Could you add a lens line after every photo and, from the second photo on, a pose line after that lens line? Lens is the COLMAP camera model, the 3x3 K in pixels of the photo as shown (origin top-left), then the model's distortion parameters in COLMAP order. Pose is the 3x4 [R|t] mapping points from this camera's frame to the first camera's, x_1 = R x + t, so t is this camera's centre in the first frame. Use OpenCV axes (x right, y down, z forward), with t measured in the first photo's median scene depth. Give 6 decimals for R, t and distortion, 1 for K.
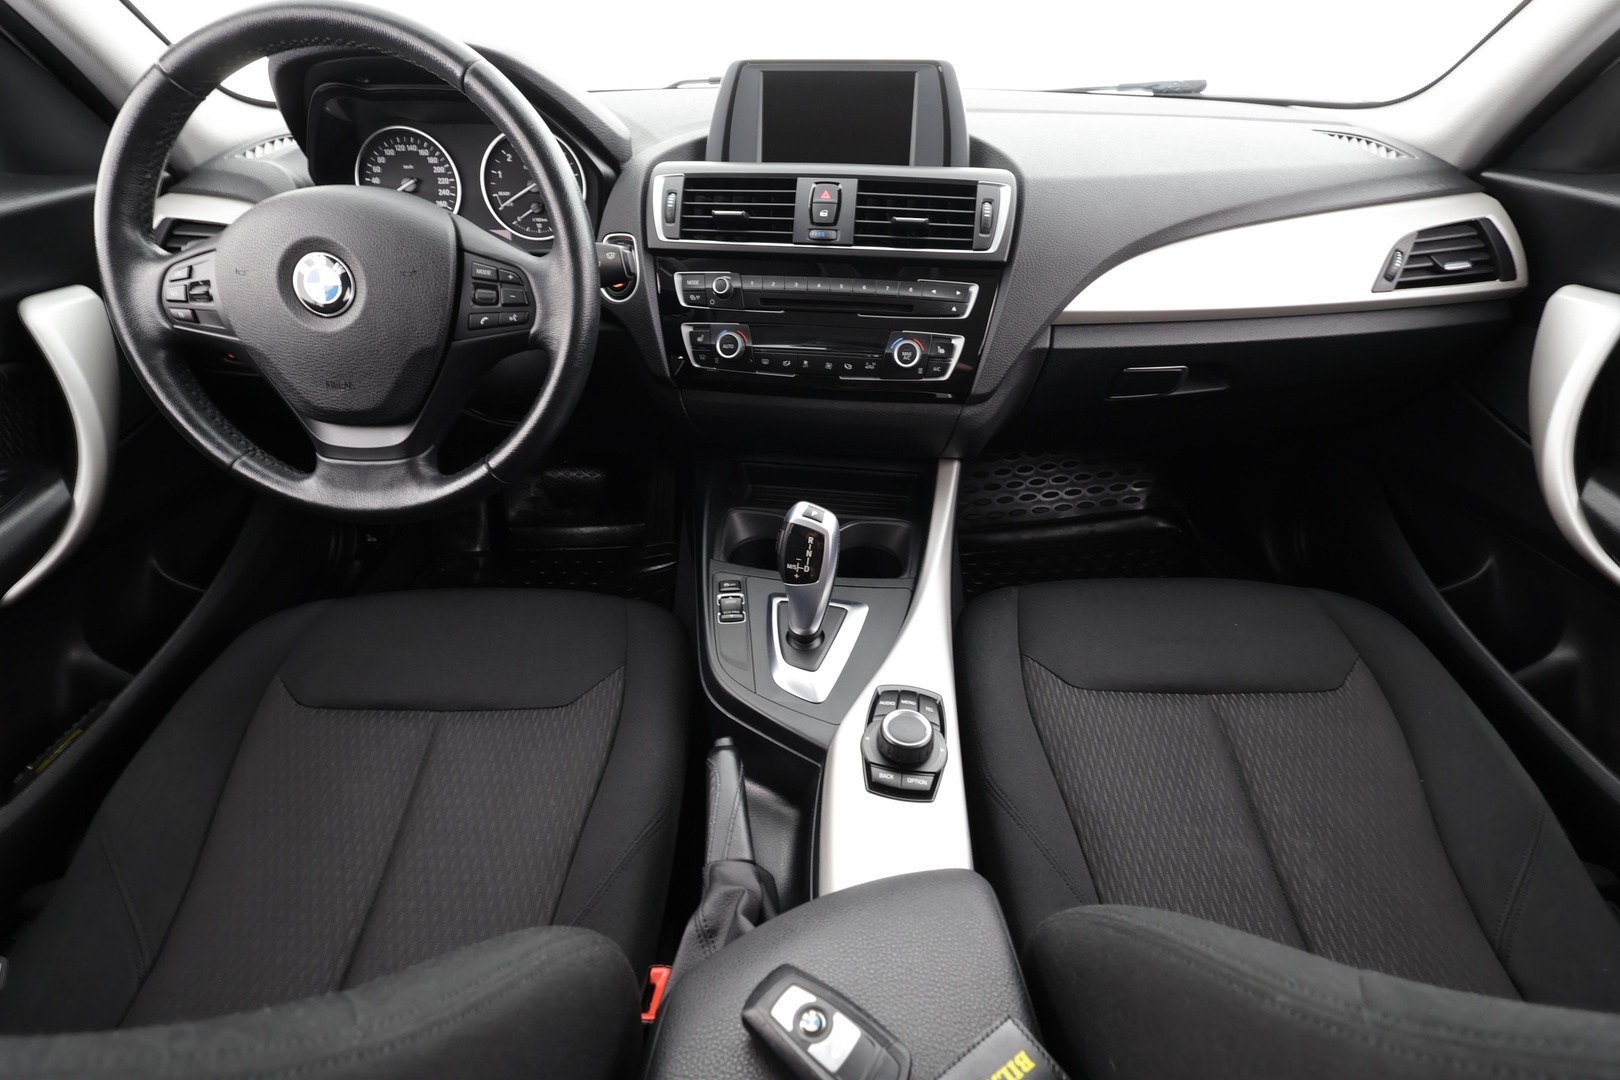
lens RADIAL K [[771.0, 0, 810.0], [0, 771.0, 540.0], [0, 0, 1]] dist [0.002630, 0.000720]
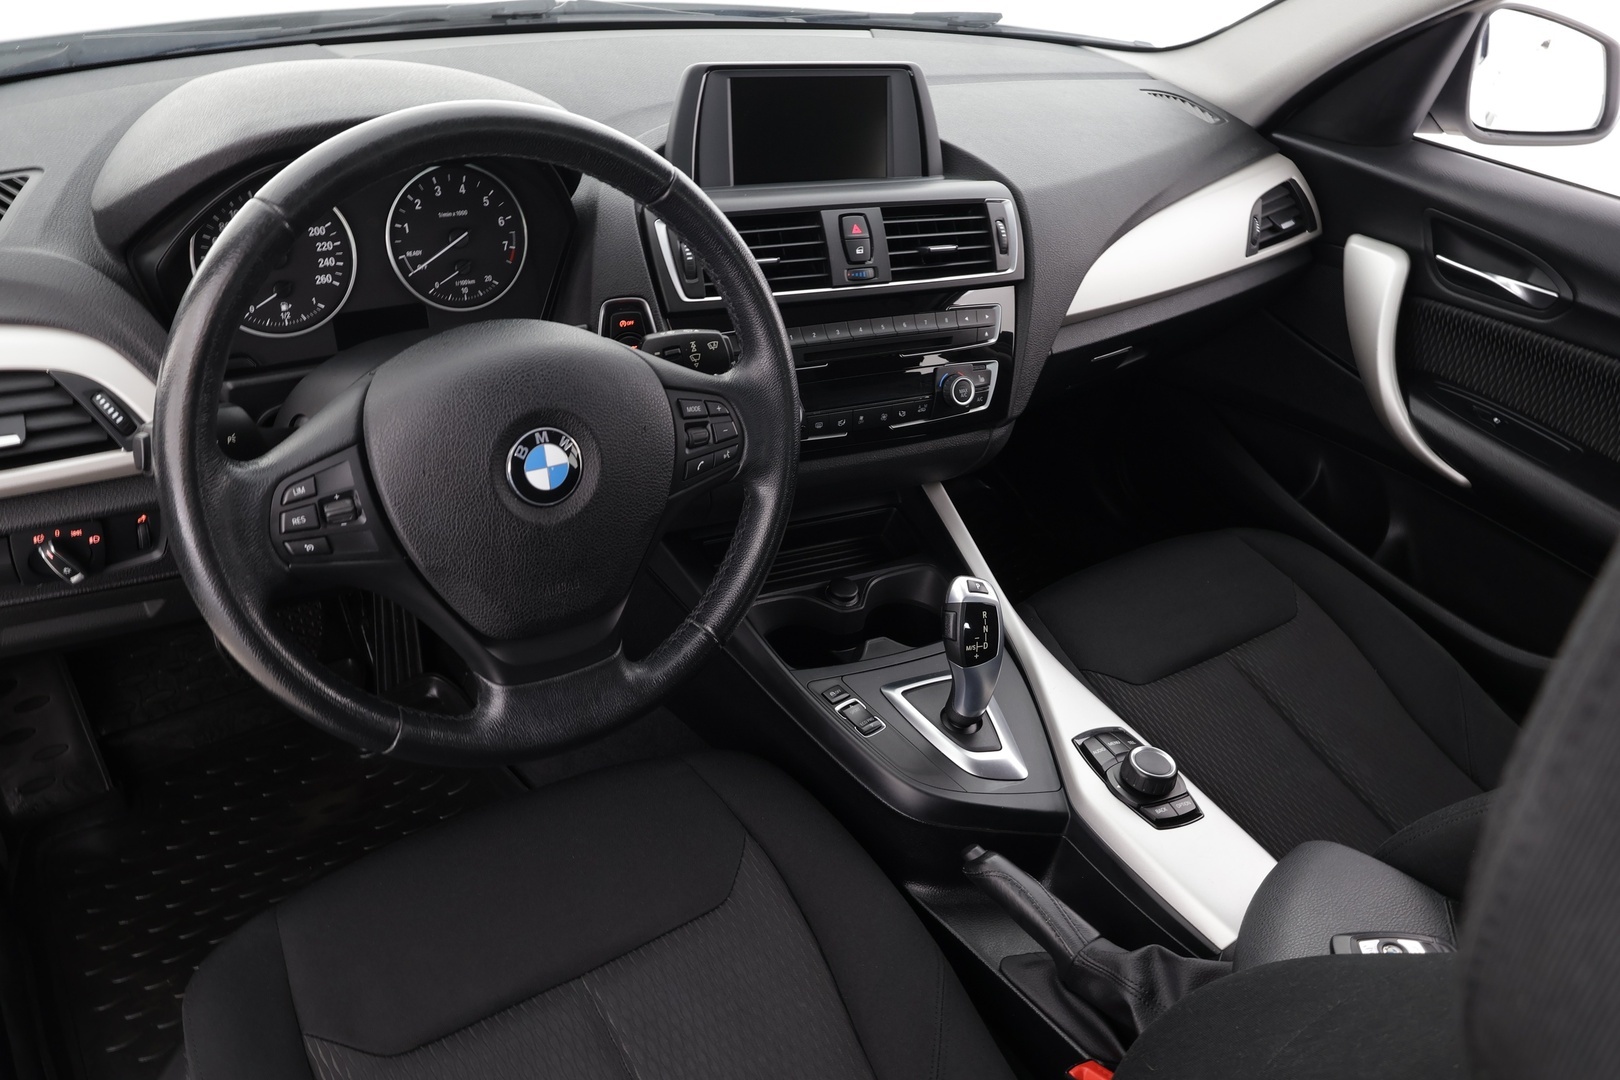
lens RADIAL K [[1295.1, 0, 810.0], [0, 1295.1, 540.0], [0, 0, 1]] dist [0.003291, 0.001338]
pose [[0.803590, -0.239380, 0.544922, -0.899939], [0.225205, 0.969775, 0.093908, -0.253644], [-0.550932, 0.047255, 0.833211, -0.175877]]
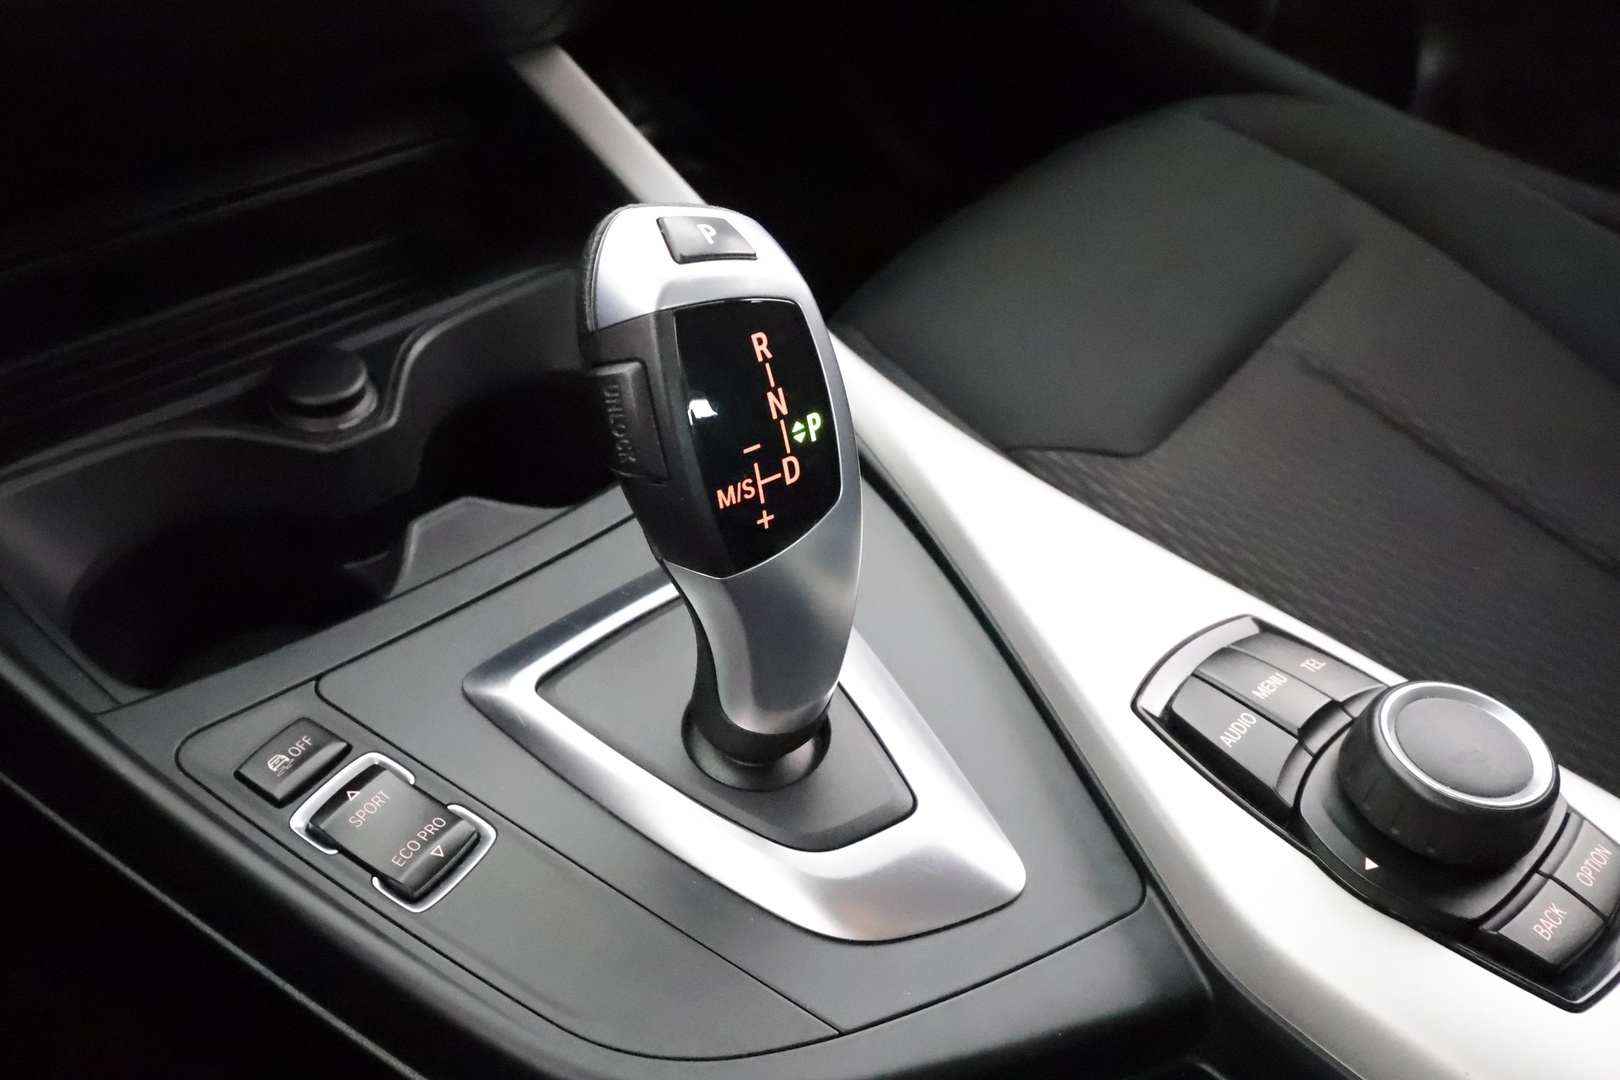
lens RADIAL K [[1295.1, 0, 810.0], [0, 1295.1, 540.0], [0, 0, 1]] dist [0.003291, 0.001338]
pose [[0.611190, -0.498141, 0.615063, -0.225213], [0.397590, 0.865171, 0.305618, -0.054606], [-0.684375, 0.057752, 0.726839, 0.644613]]
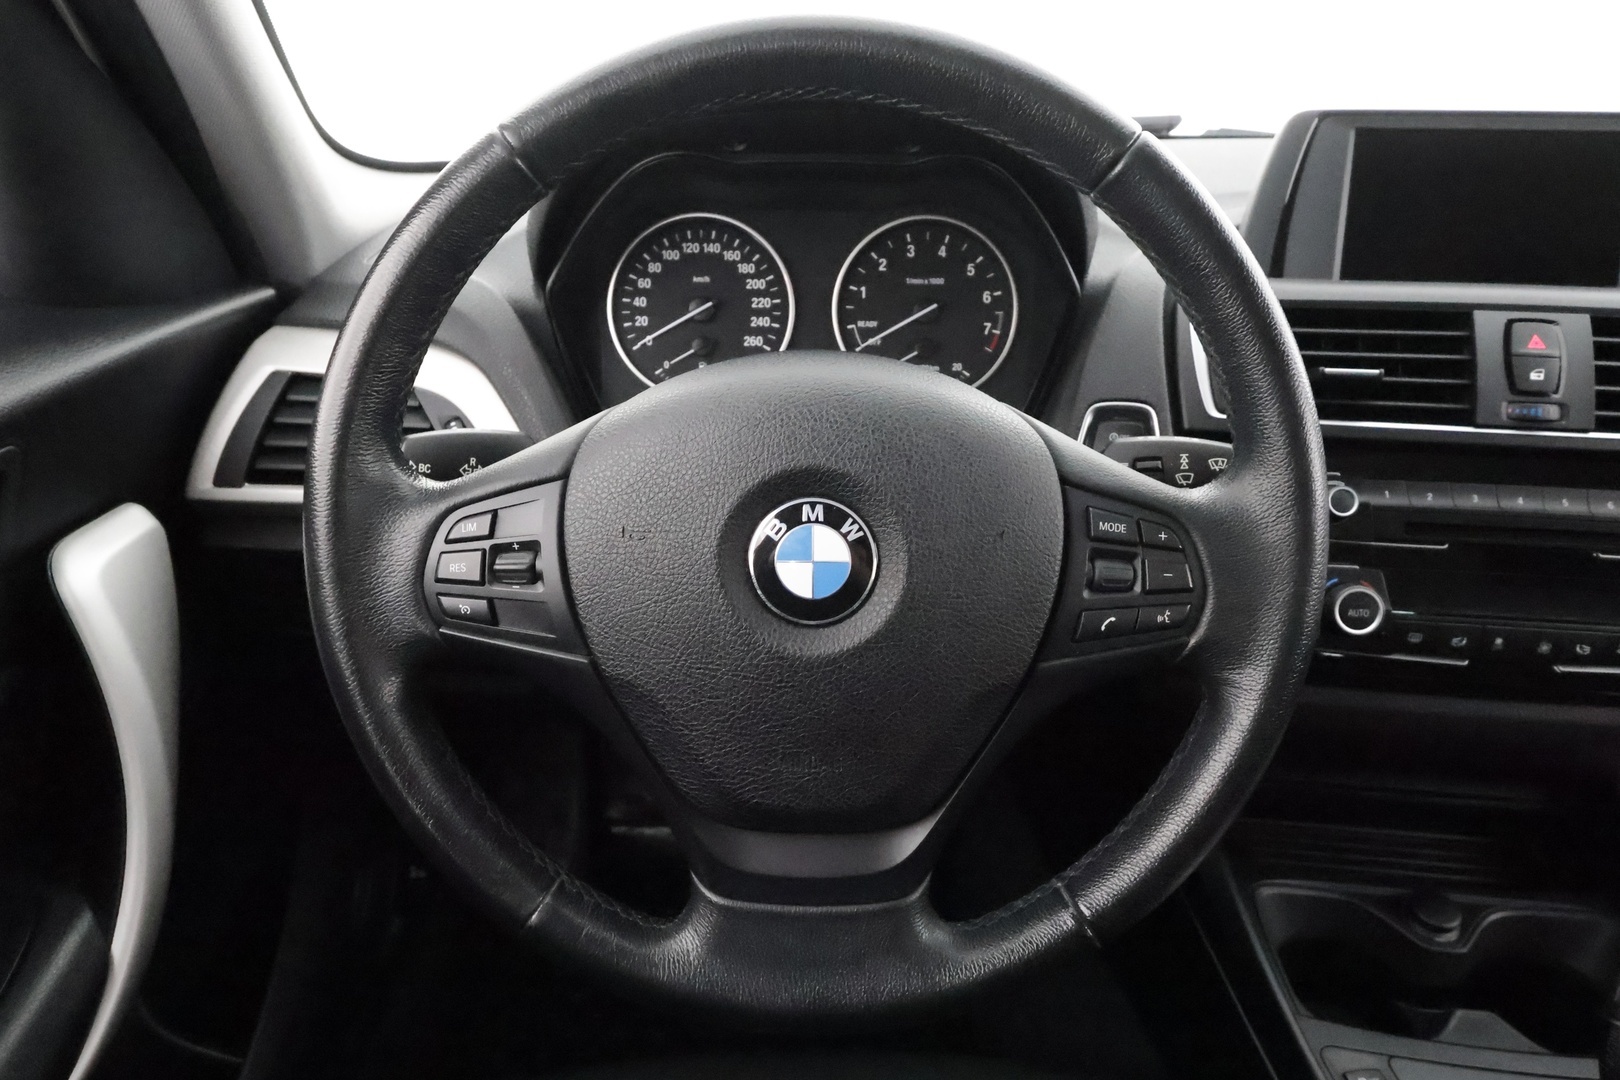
lens RADIAL K [[1118.5, 0, 807.8], [0, 1118.5, 543.8], [0, 0, 1]] dist [0.001655, 0.006349]
pose [[0.999686, -0.001745, 0.024999, -0.512571], [0.005587, 0.987984, -0.154457, -0.185003], [-0.024429, 0.154548, 0.987683, 0.248752]]
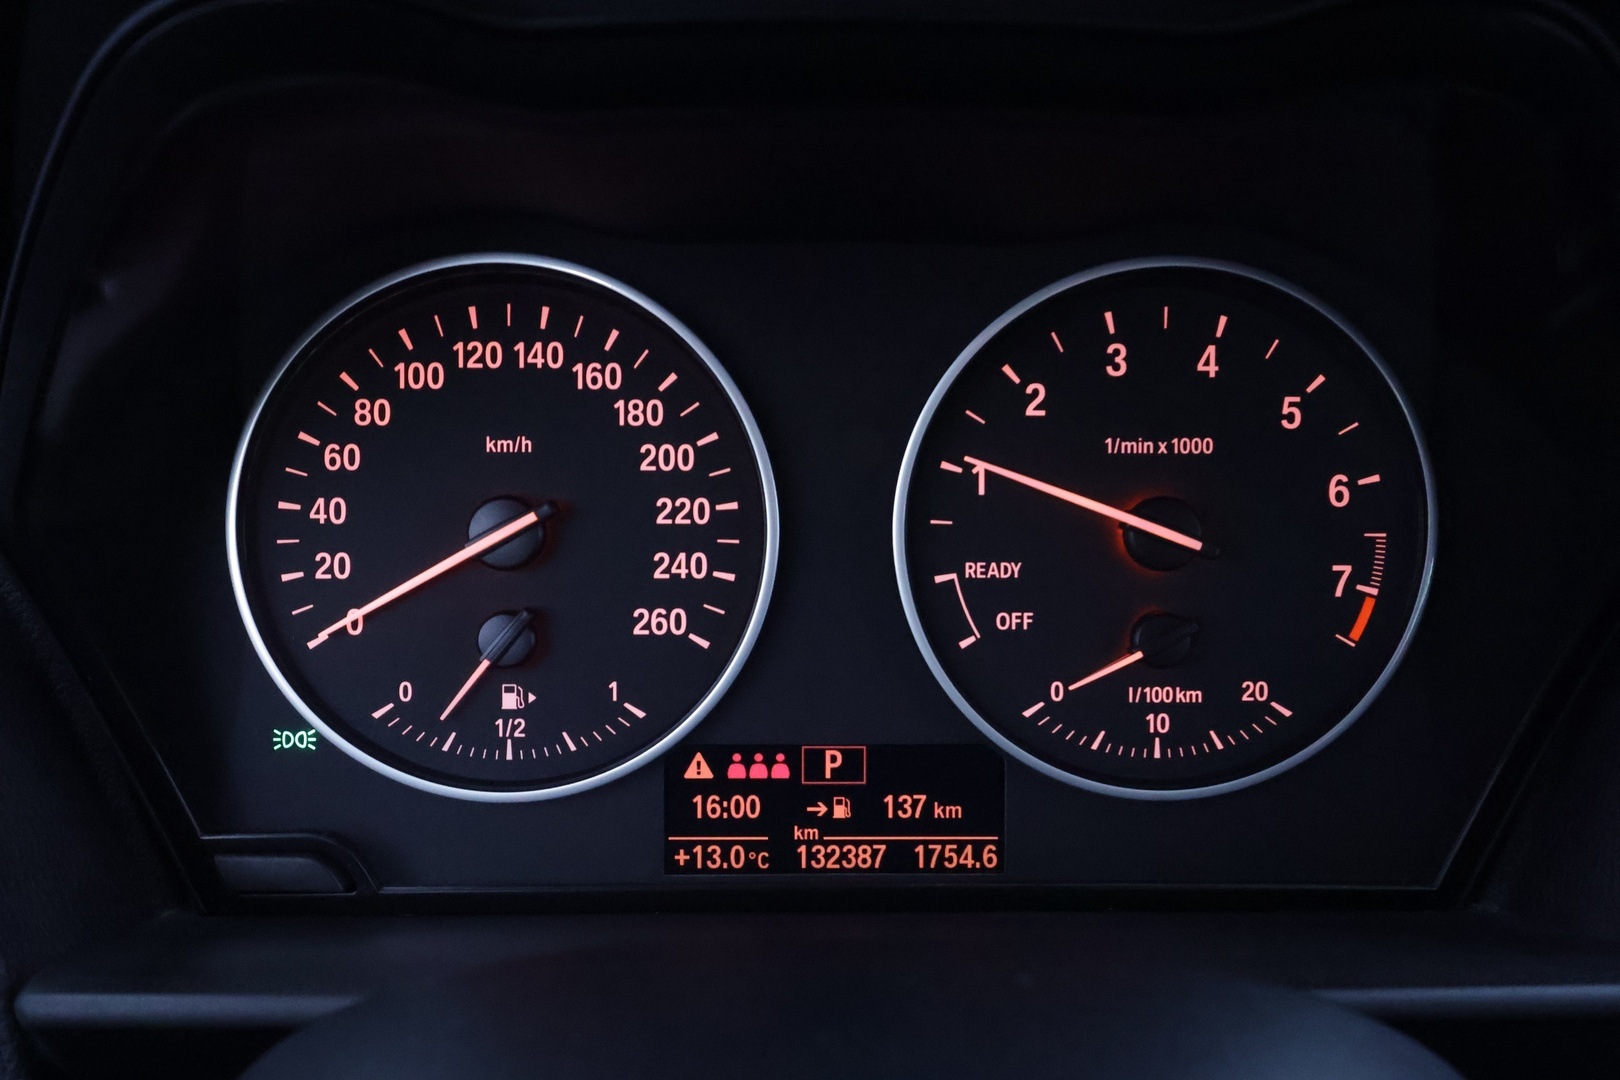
lens RADIAL K [[1375.7, 0, 807.9], [0, 1375.7, 627.4], [0, 0, 1]] dist [0.003905, -0.000055]
pose [[0.999725, -0.005403, 0.022809, -0.501611], [0.010627, 0.971803, -0.235557, -0.394987], [-0.020893, 0.235734, 0.971593, 0.746842]]
